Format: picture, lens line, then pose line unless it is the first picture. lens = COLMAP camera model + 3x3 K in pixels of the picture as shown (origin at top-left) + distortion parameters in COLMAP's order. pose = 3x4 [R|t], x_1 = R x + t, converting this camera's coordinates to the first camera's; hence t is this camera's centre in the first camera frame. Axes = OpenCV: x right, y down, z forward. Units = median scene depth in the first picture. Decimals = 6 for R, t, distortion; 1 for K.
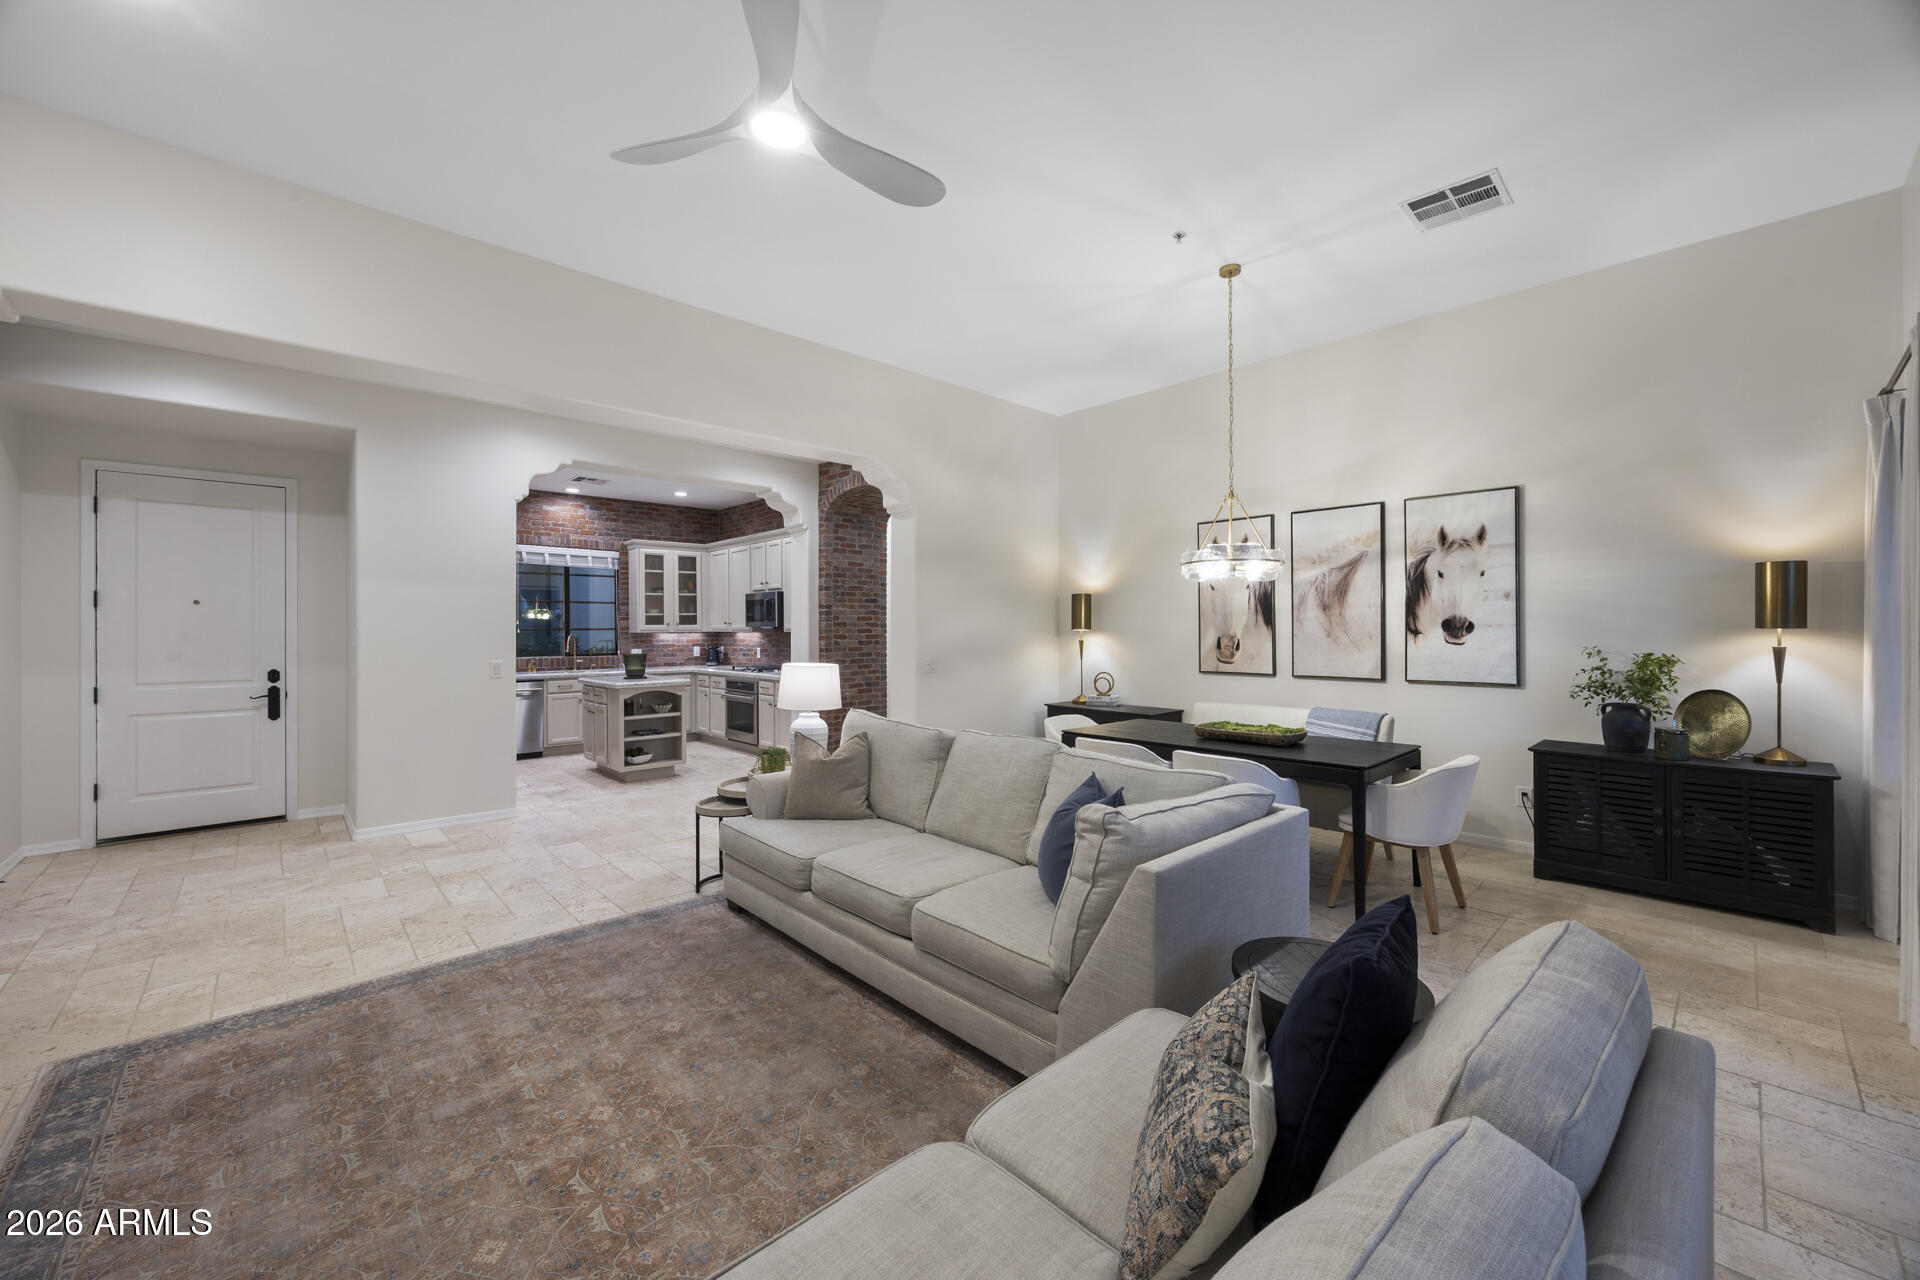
lens RADIAL K [[737.7, 0, 956.0], [0, 737.7, 633.2], [0, 0, 1]] dist [0.002640, 0.000229]
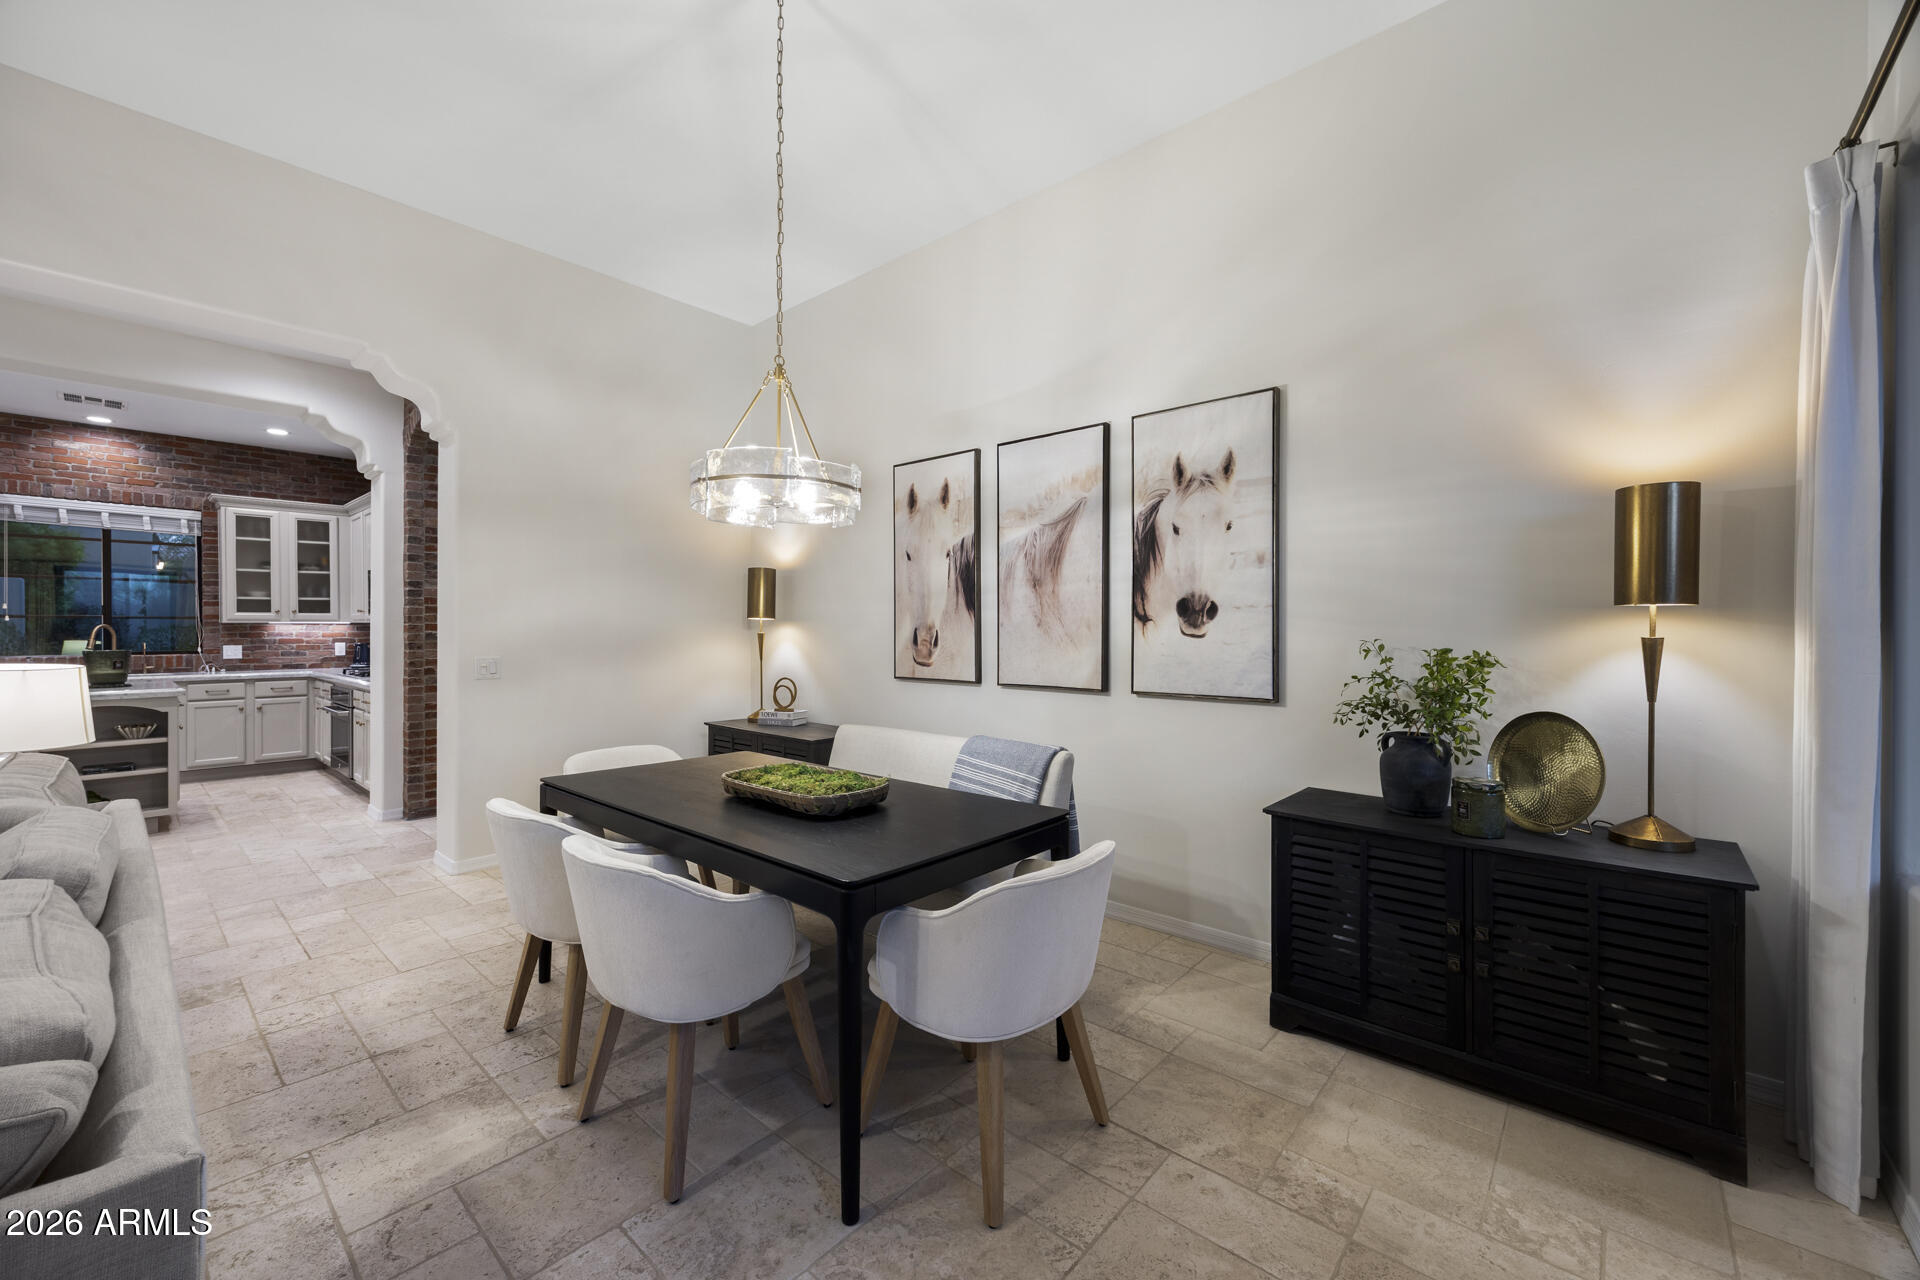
lens RADIAL K [[737.7, 0, 954.2], [0, 737.7, 640.9], [0, 0, 1]] dist [0.002640, 0.000229]
pose [[0.996202, 0.005157, 0.086922, 0.394741], [-0.005744, 0.999962, 0.006503, 0.015065], [-0.086886, -0.006978, 0.996194, 0.359003]]
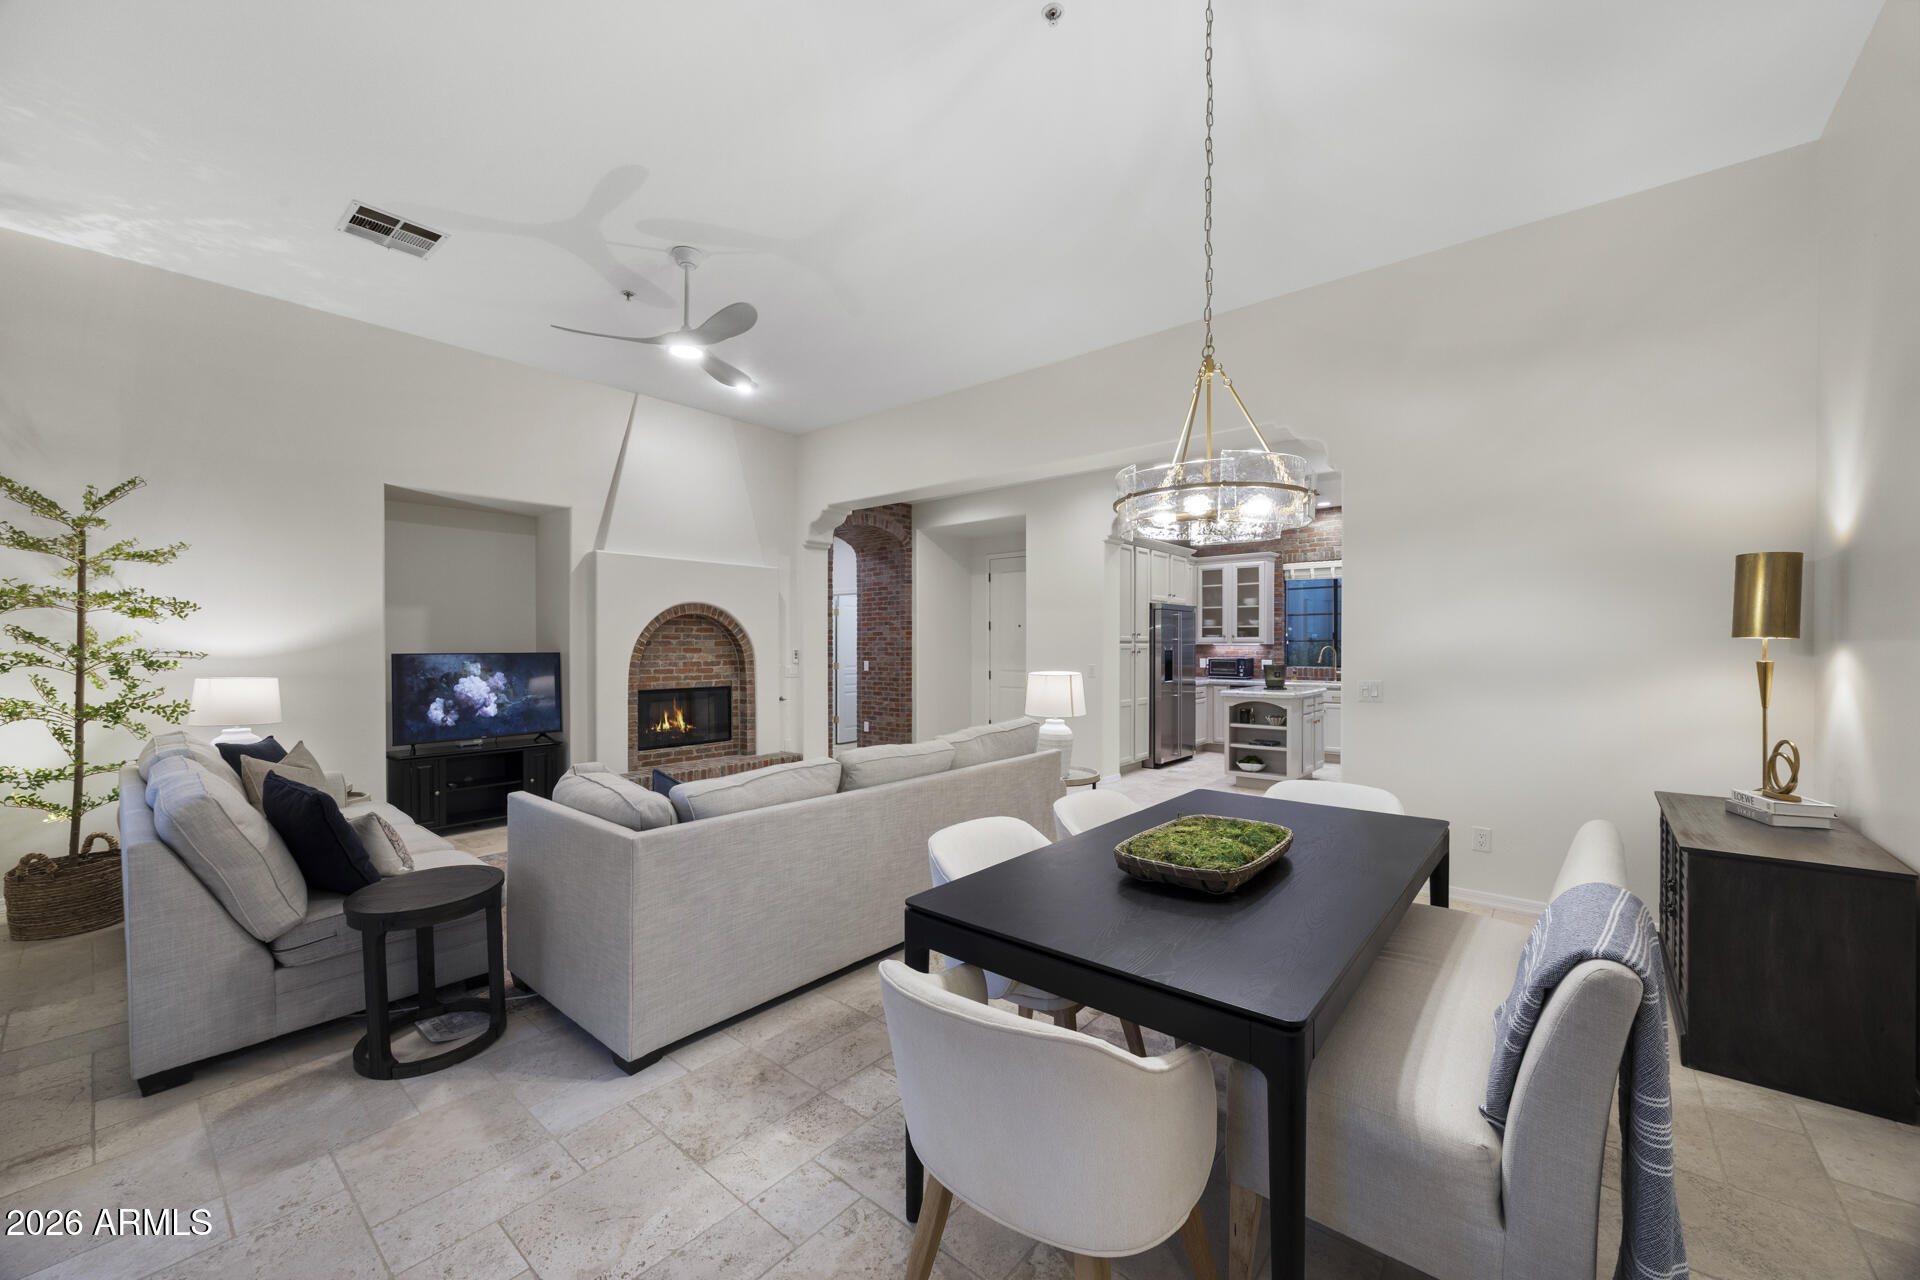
lens RADIAL K [[704.2, 0, 968.5], [0, 704.2, 649.0], [0, 0, 1]] dist [-0.000901, -0.000050]
pose [[0.113621, 0.014875, -0.993413, 0.975283], [-0.017915, 0.999756, 0.012921, -0.000298], [0.993363, 0.016329, 0.113860, 0.951847]]
